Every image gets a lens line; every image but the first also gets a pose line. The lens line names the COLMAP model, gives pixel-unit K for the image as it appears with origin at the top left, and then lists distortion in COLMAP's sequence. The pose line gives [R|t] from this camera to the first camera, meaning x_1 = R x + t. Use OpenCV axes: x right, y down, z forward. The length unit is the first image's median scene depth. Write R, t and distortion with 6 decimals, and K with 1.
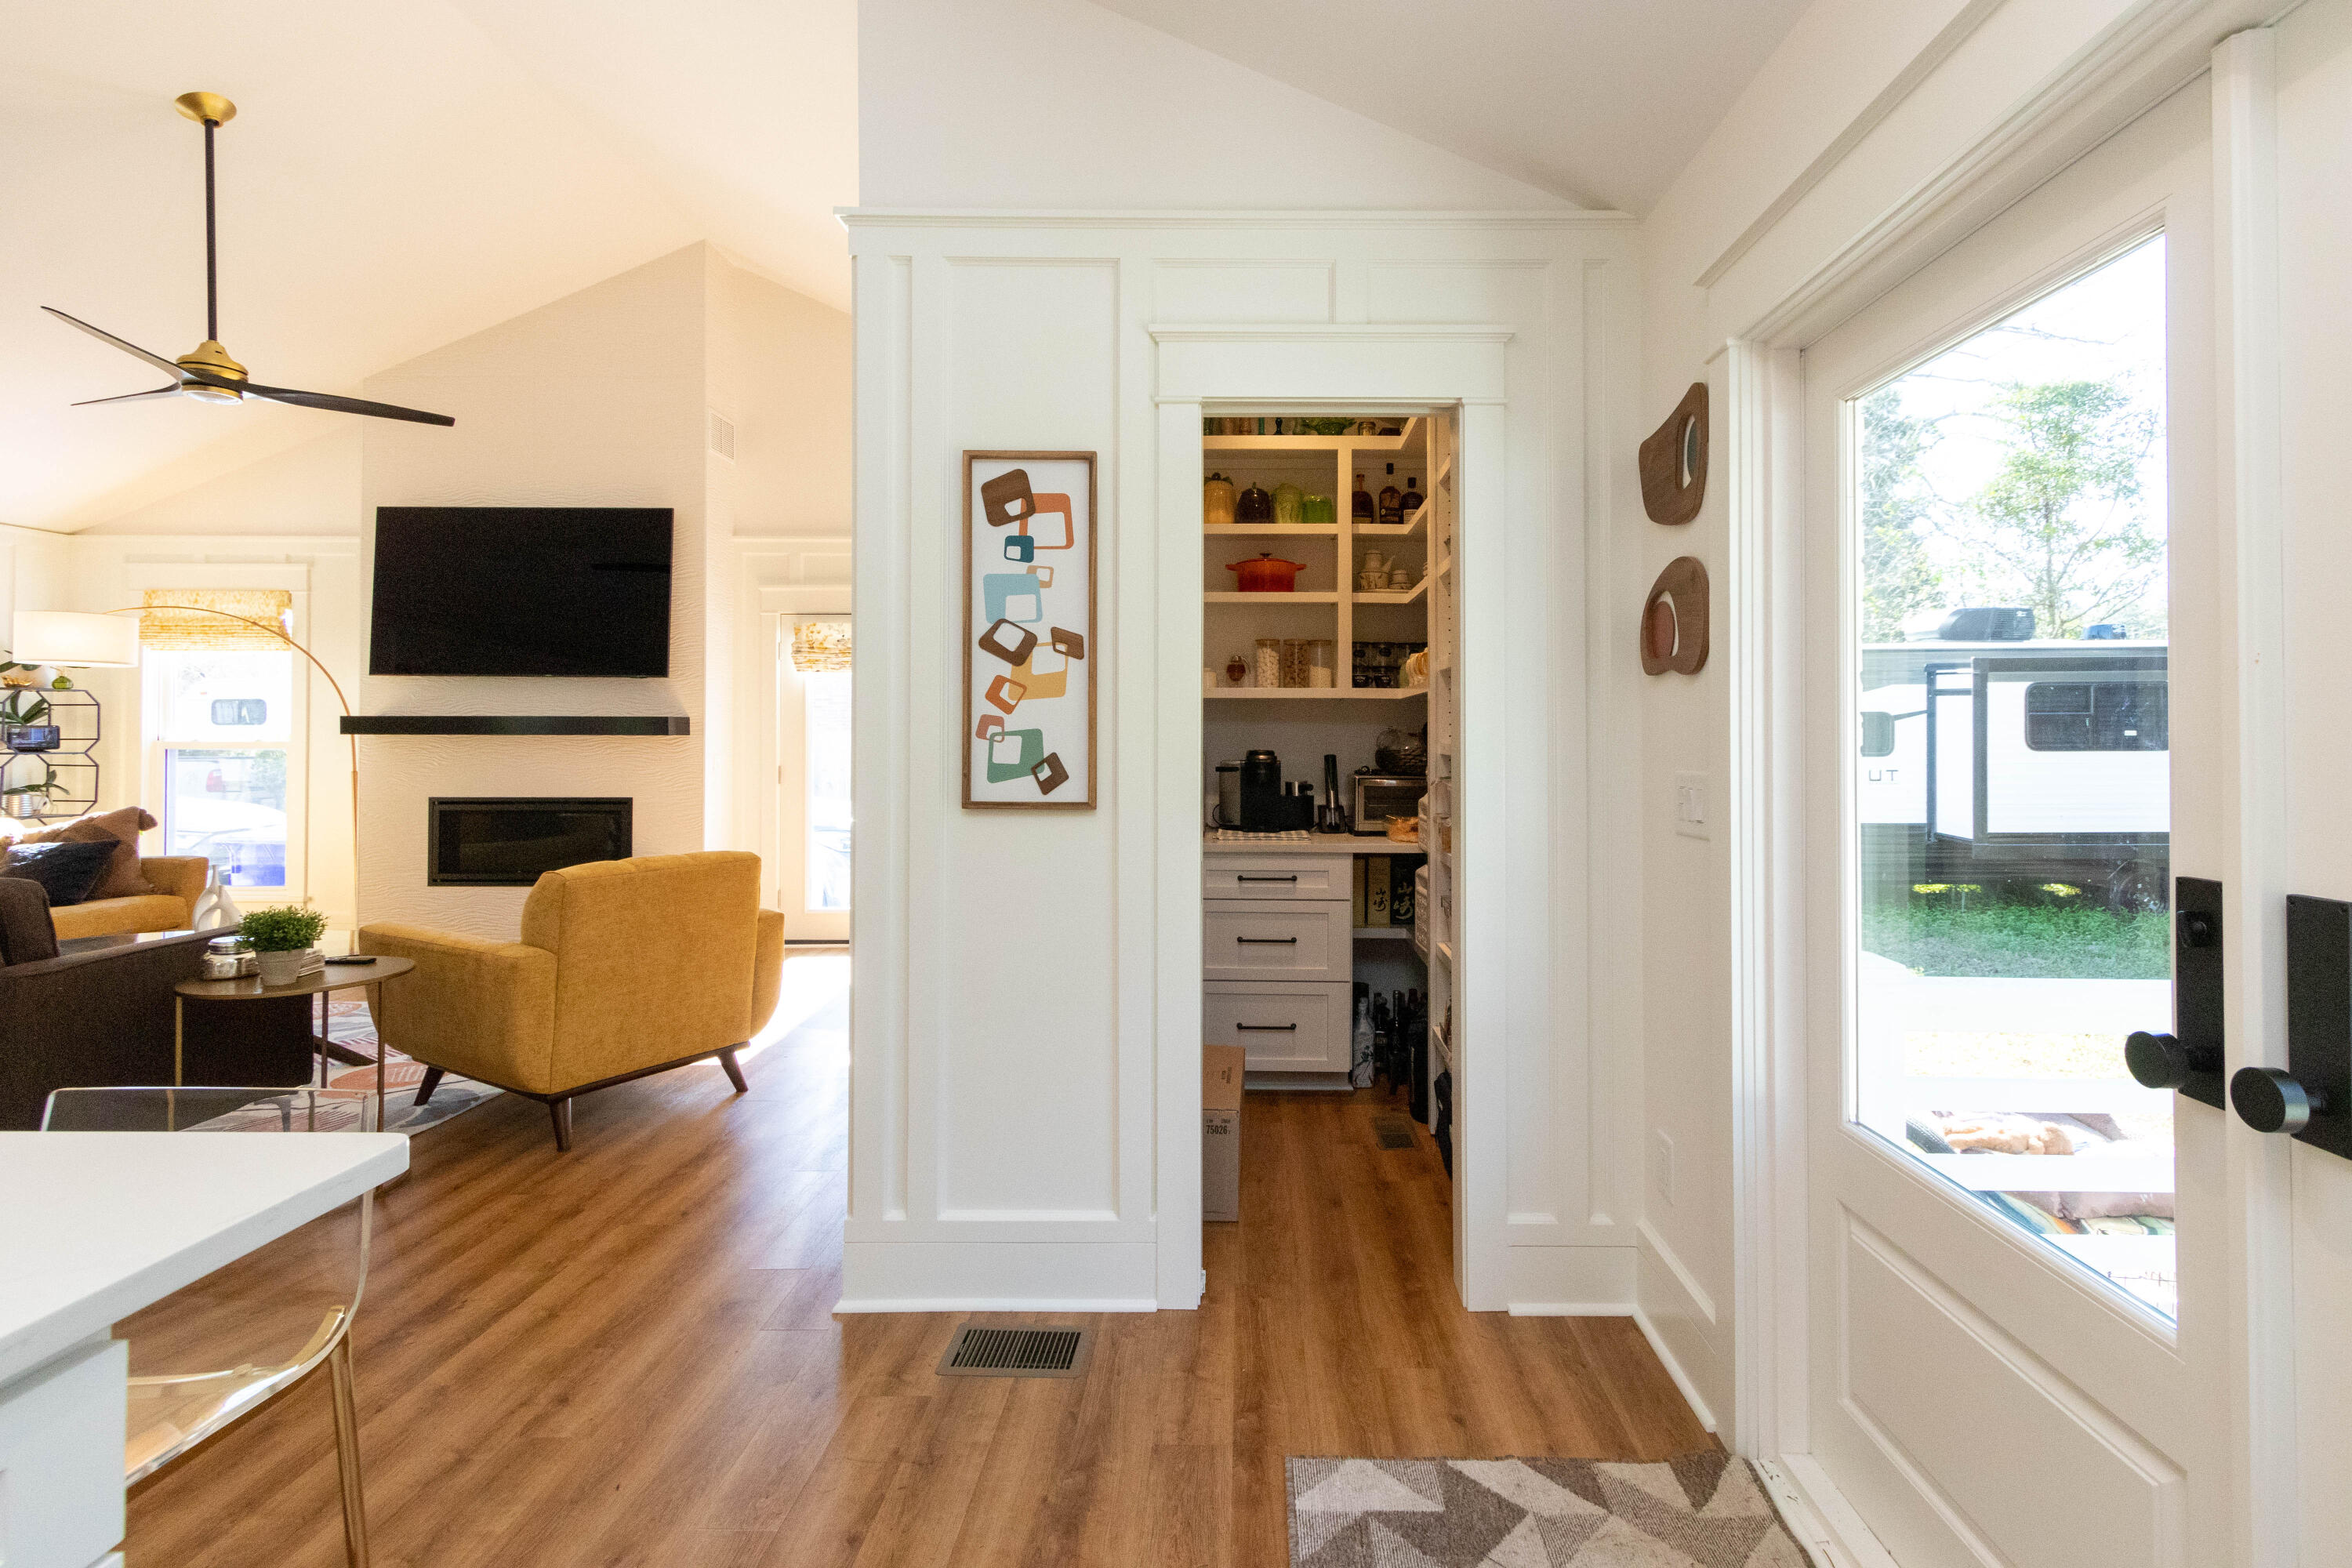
lens RADIAL K [[1128.8, 0, 1219.2], [0, 1128.8, 742.3], [0, 0, 1]] dist [0.020545, -0.000330]
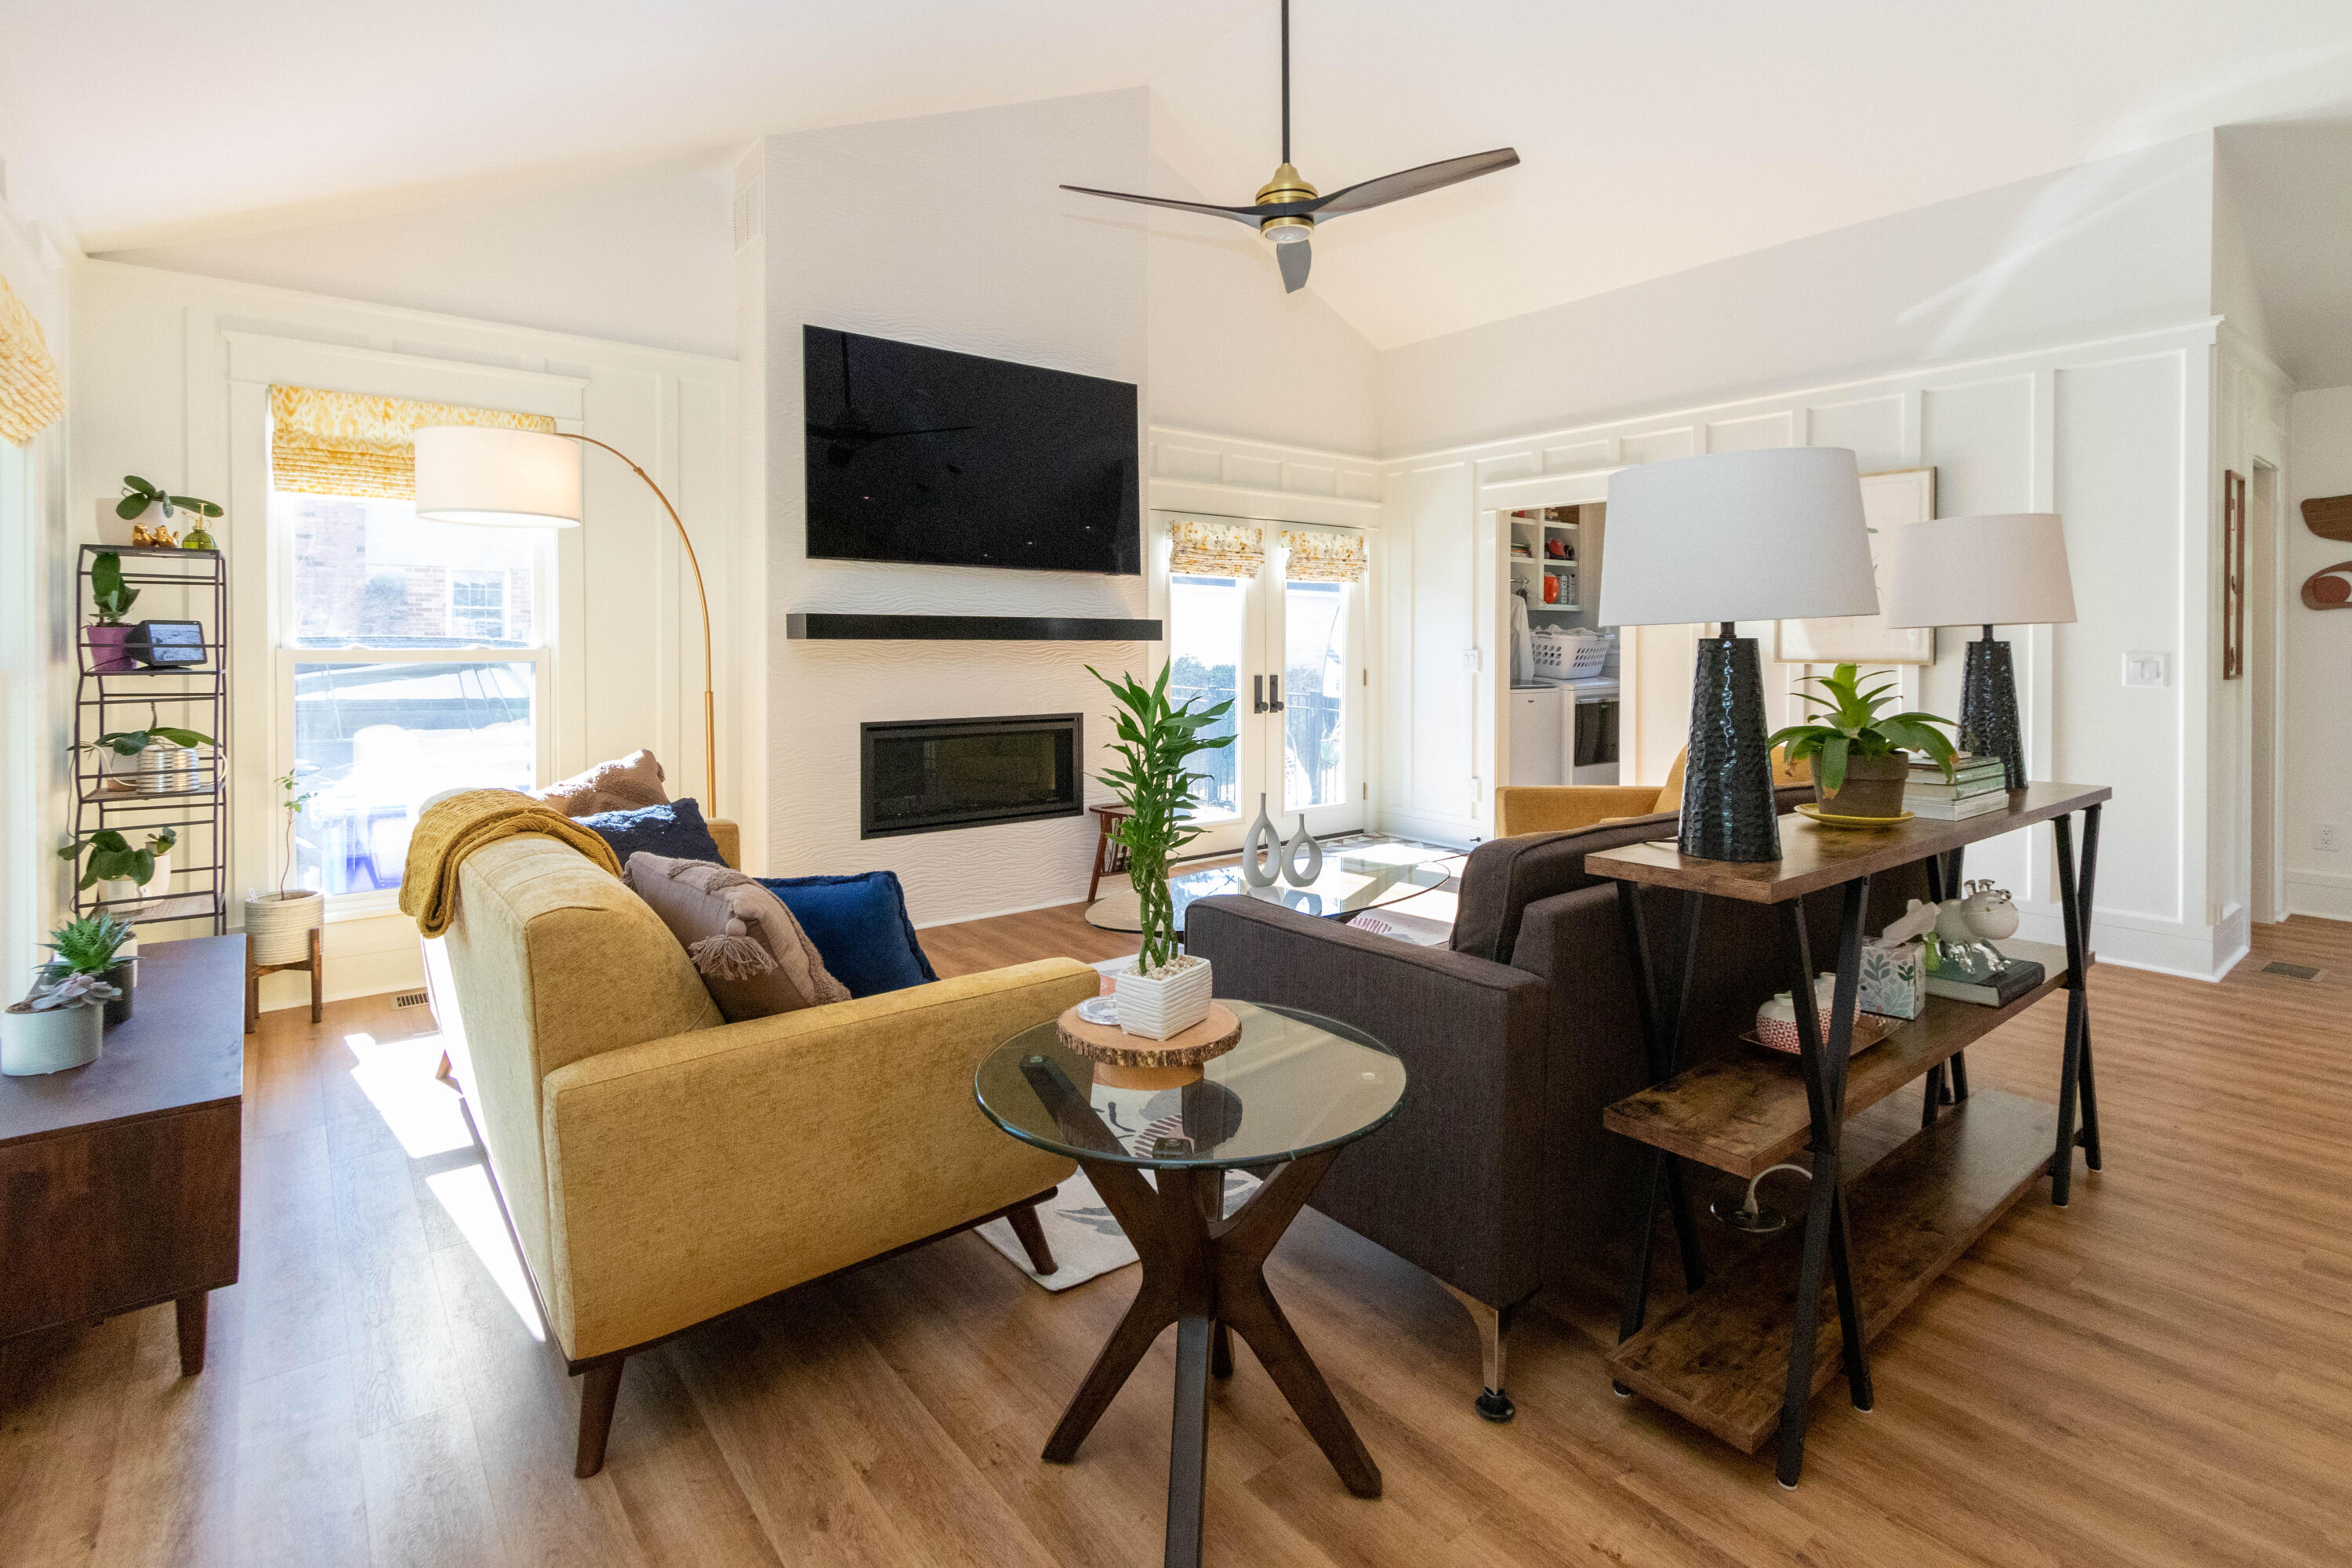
lens RADIAL K [[1128.8, 0, 1219.2], [0, 1128.8, 742.3], [0, 0, 1]] dist [0.020545, -0.000330]
pose [[0.755461, -0.060637, 0.652382, -1.005876], [0.011709, 0.996799, 0.079090, 0.004444], [-0.655089, -0.052110, 0.753753, 0.270051]]
